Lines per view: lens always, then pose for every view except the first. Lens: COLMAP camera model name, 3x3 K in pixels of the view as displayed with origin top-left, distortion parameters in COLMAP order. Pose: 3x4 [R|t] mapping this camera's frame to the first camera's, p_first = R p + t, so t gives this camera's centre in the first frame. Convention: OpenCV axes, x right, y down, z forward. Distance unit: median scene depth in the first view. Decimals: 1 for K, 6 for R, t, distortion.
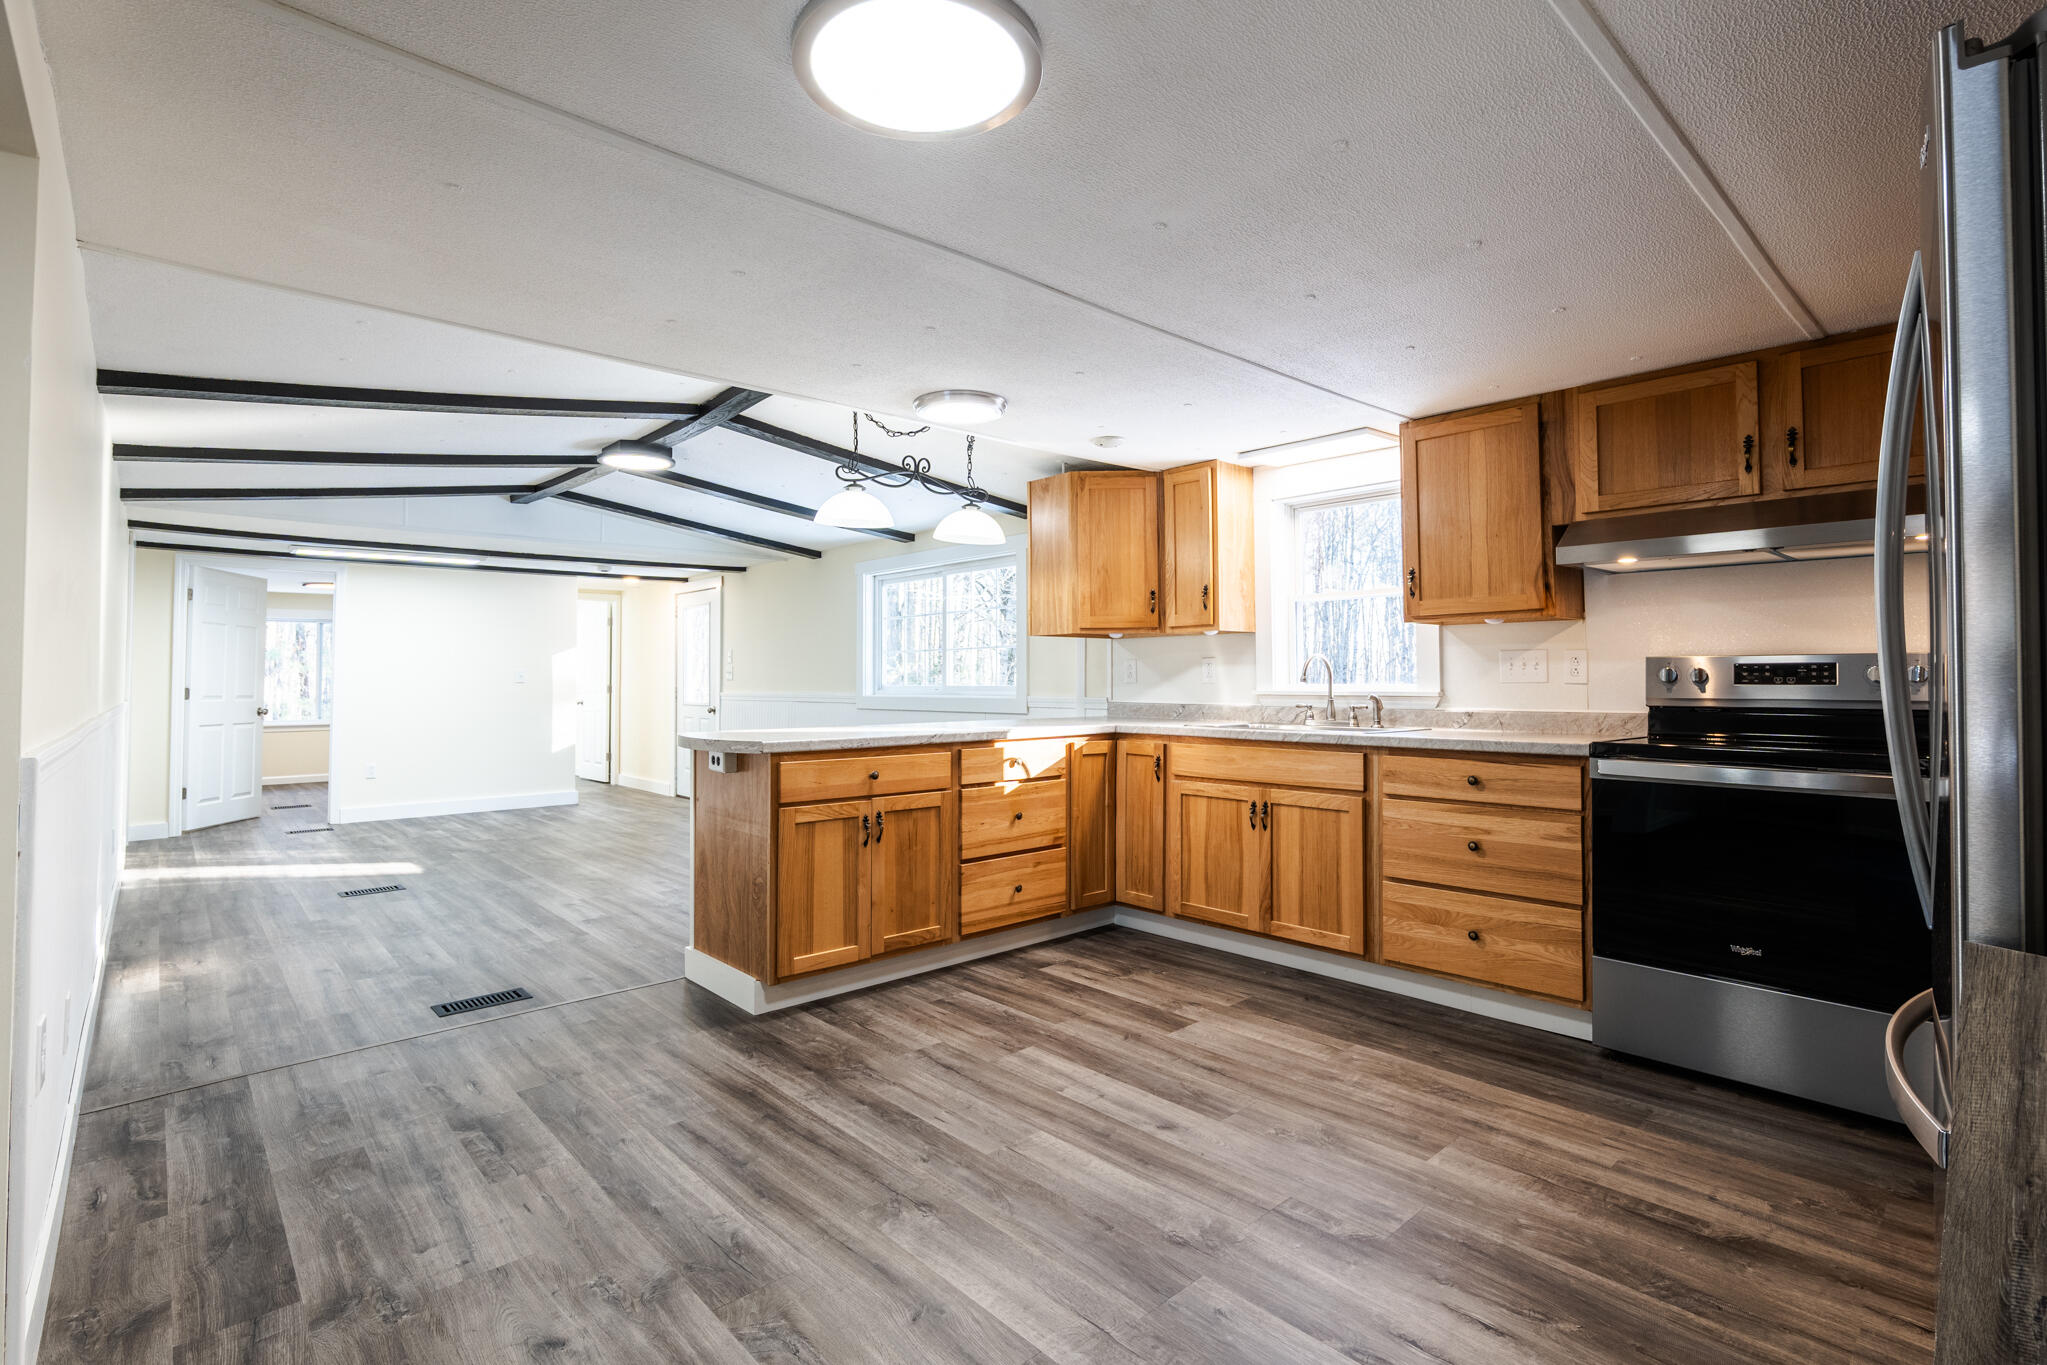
lens RADIAL K [[962.4, 0, 1021.0], [0, 962.4, 644.7], [0, 0, 1]] dist [-0.003534, -0.000186]
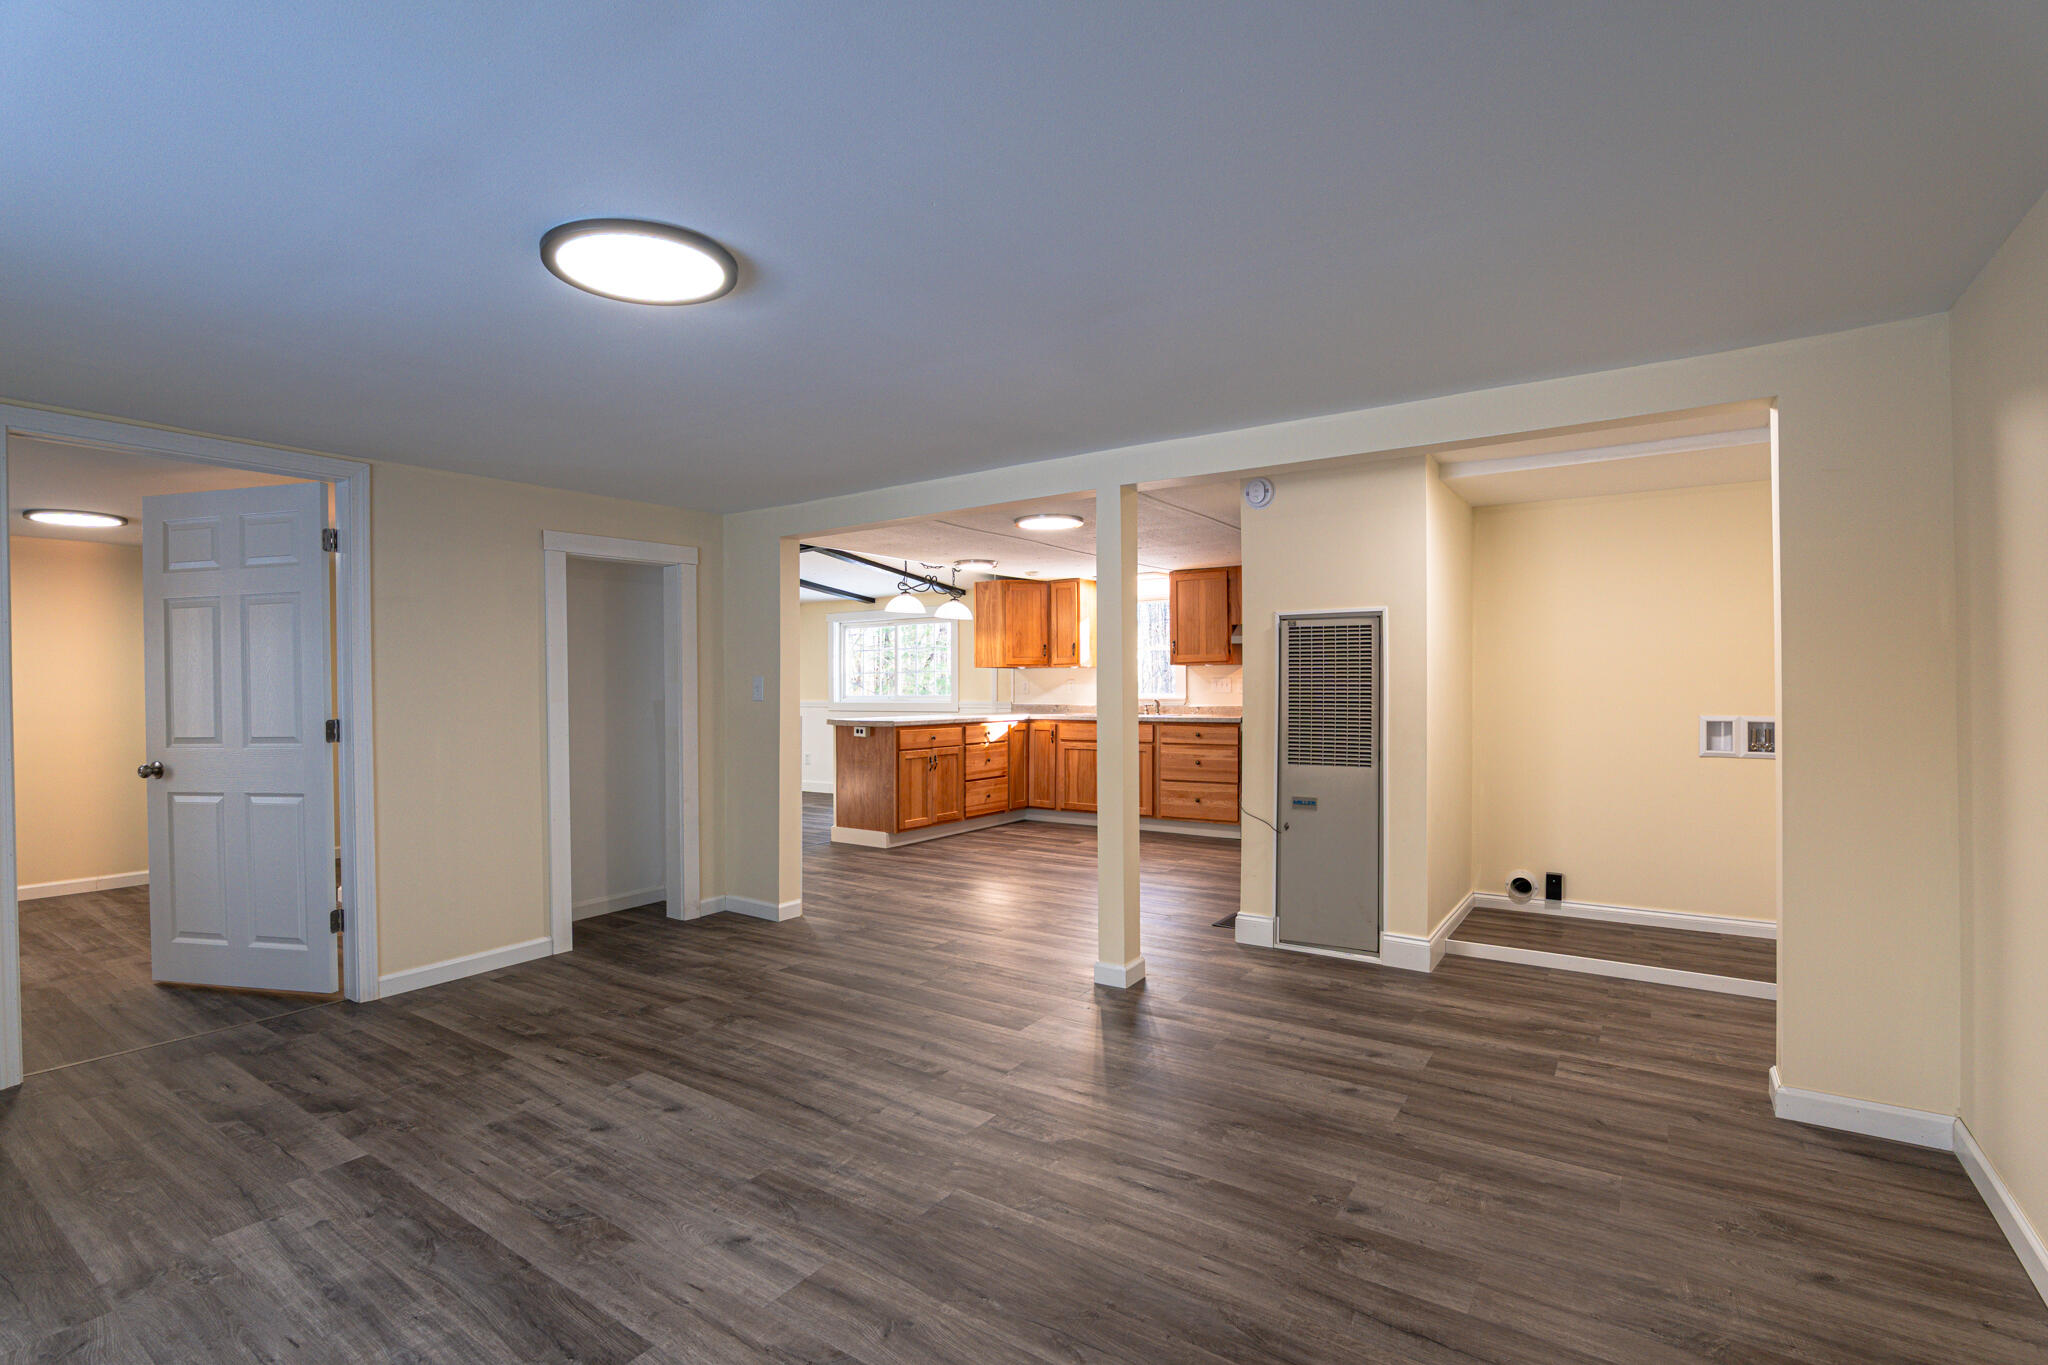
lens RADIAL K [[937.8, 0, 1024.0], [0, 937.8, 682.5], [0, 0, 1]] dist [0.000163, 0.000075]
pose [[0.973504, 0.000118, 0.228668, -0.375197], [-0.006615, 0.999596, 0.027647, -0.037521], [-0.228572, -0.028427, 0.973112, -0.907433]]
